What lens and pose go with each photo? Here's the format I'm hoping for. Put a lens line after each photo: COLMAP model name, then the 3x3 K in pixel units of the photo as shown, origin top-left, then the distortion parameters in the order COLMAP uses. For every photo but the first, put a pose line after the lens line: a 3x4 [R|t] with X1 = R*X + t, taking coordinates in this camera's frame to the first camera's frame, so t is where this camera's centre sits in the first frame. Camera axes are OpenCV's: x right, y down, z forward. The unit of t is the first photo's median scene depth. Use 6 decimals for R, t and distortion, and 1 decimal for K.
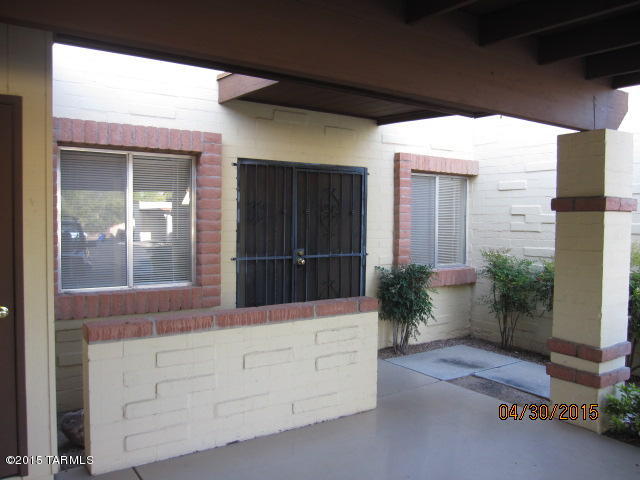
lens RADIAL K [[532.1, 0, 320.0], [0, 532.1, 240.0], [0, 0, 1]] dist [-0.071832, 0.048277]
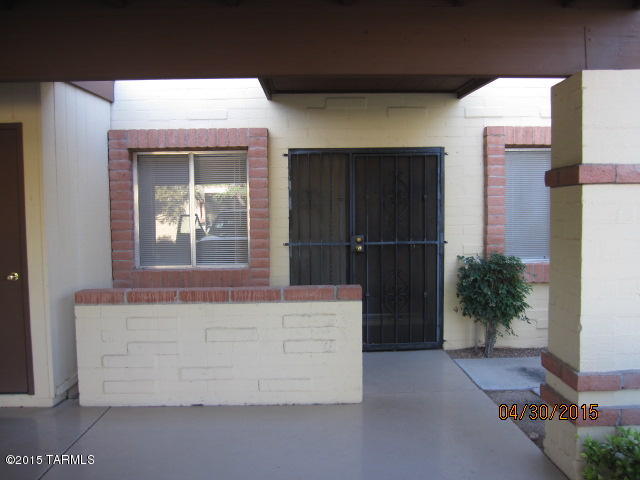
lens RADIAL K [[532.1, 0, 320.0], [0, 532.1, 240.0], [0, 0, 1]] dist [-0.071832, 0.048277]
pose [[0.839694, 0.011497, -0.542938, 0.489622], [-0.000485, 0.999791, 0.020421, 0.005519], [0.543060, -0.016884, 0.839524, 0.146991]]
